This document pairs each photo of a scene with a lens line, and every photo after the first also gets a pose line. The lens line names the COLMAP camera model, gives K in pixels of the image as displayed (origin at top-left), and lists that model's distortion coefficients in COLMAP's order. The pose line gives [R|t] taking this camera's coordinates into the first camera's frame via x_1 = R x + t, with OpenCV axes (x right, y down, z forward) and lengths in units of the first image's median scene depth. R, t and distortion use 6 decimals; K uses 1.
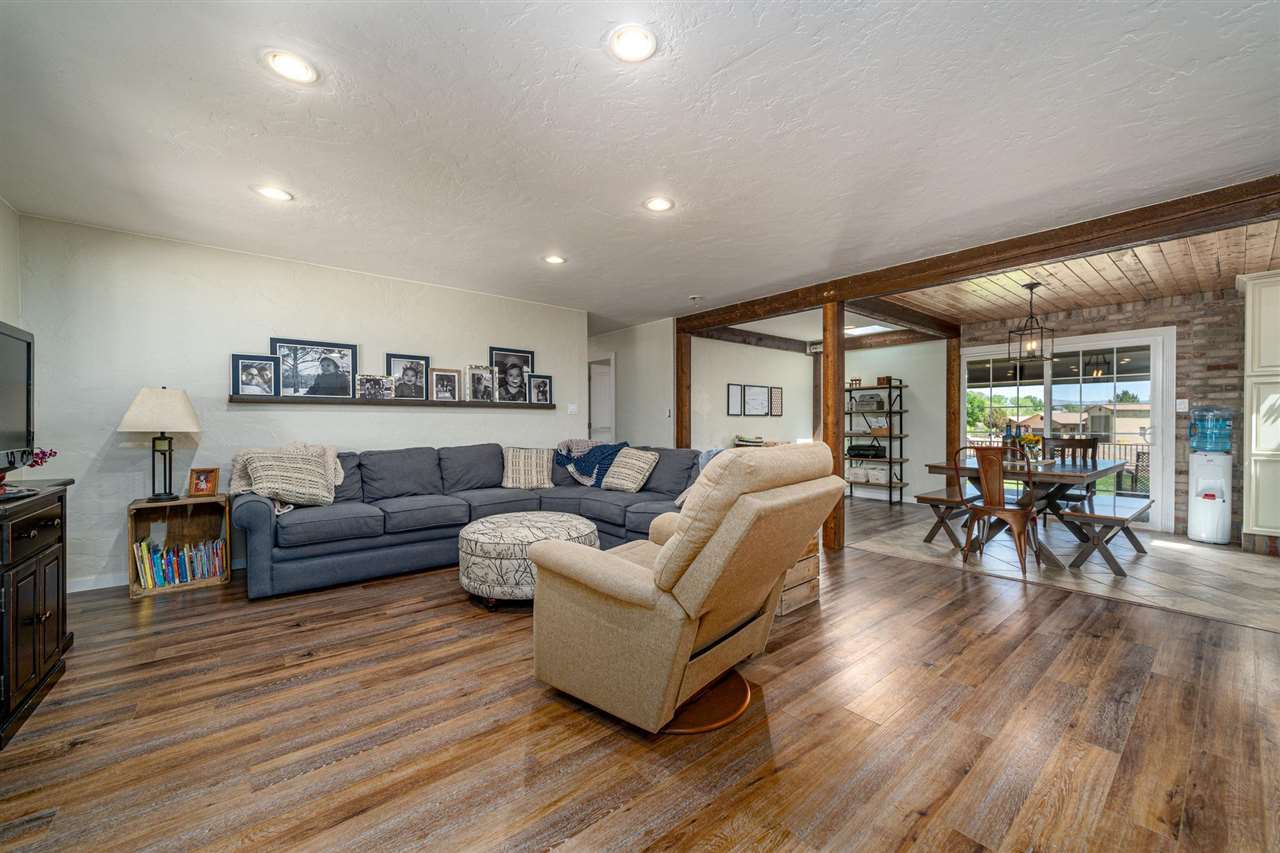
lens RADIAL K [[485.2, 0, 638.1], [0, 485.2, 427.2], [0, 0, 1]] dist [-0.003730, -0.000427]
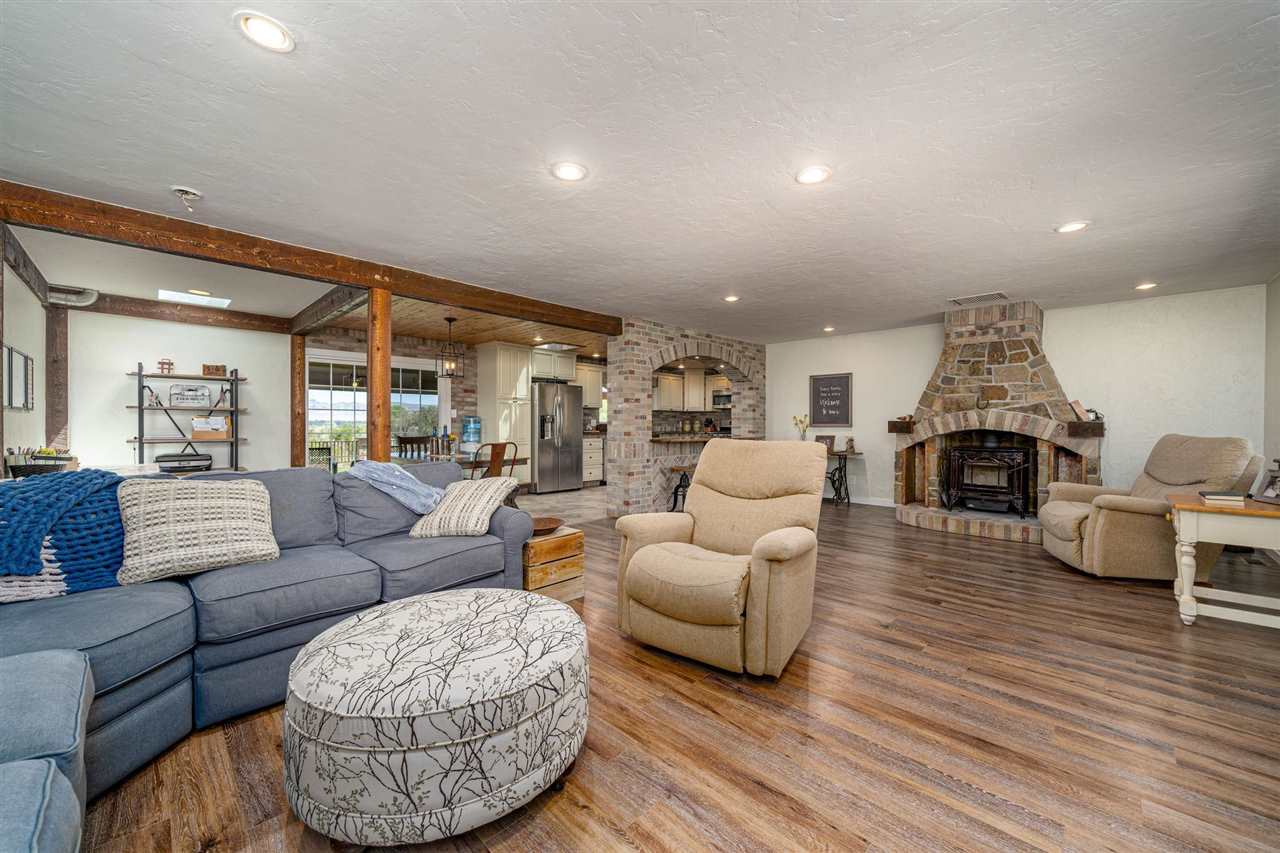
lens RADIAL K [[485.2, 0, 640.4], [0, 485.2, 426.9], [0, 0, 1]] dist [-0.003730, -0.000427]
pose [[-0.112306, -0.004208, 0.993665, -0.499684], [0.005715, 0.999972, 0.004881, -0.005802], [-0.993657, 0.006227, -0.112279, 0.586588]]
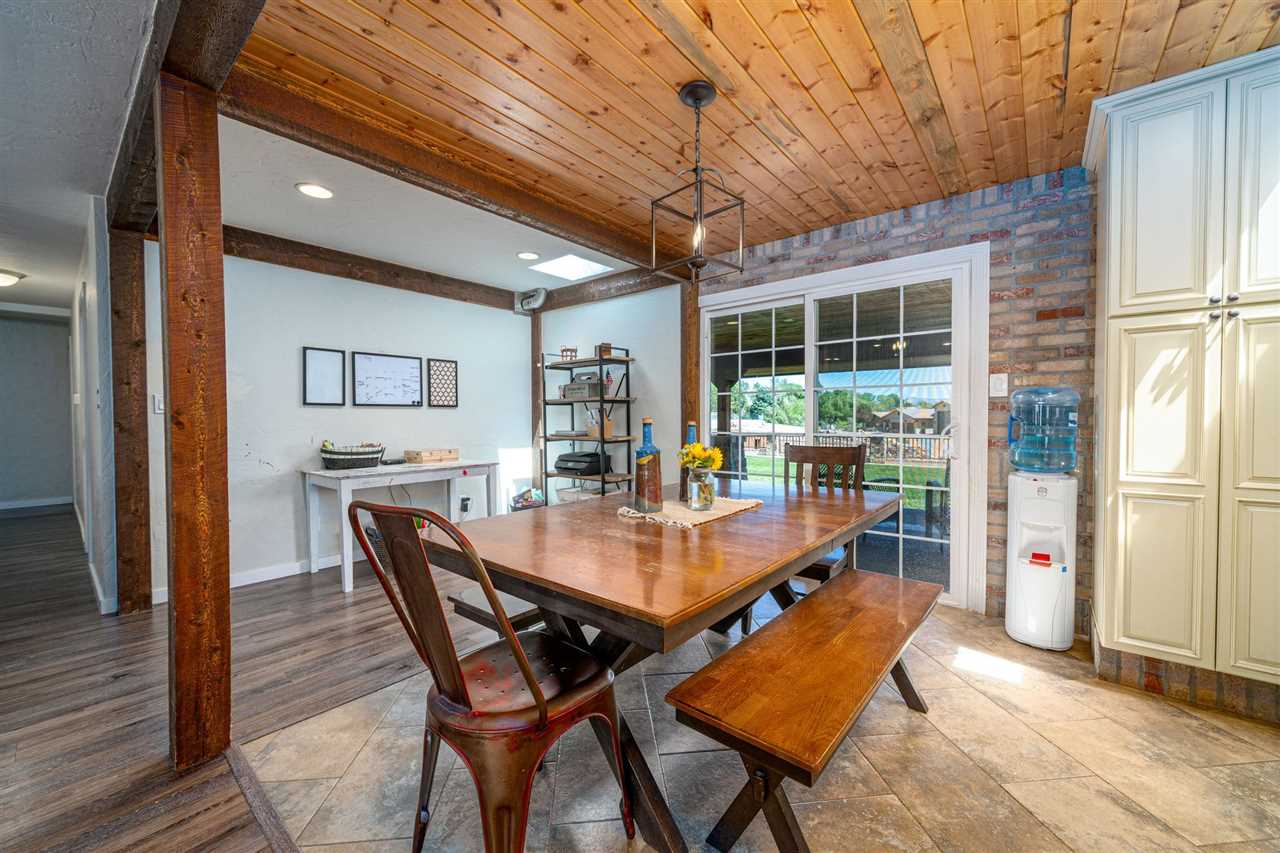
lens RADIAL K [[485.2, 0, 637.6], [0, 485.2, 428.0], [0, 0, 1]] dist [-0.003730, -0.000427]
pose [[0.981626, -0.006230, 0.190712, 0.624328], [0.004342, 0.999937, 0.010316, -0.003286], [-0.190764, -0.009299, 0.981592, 0.541289]]
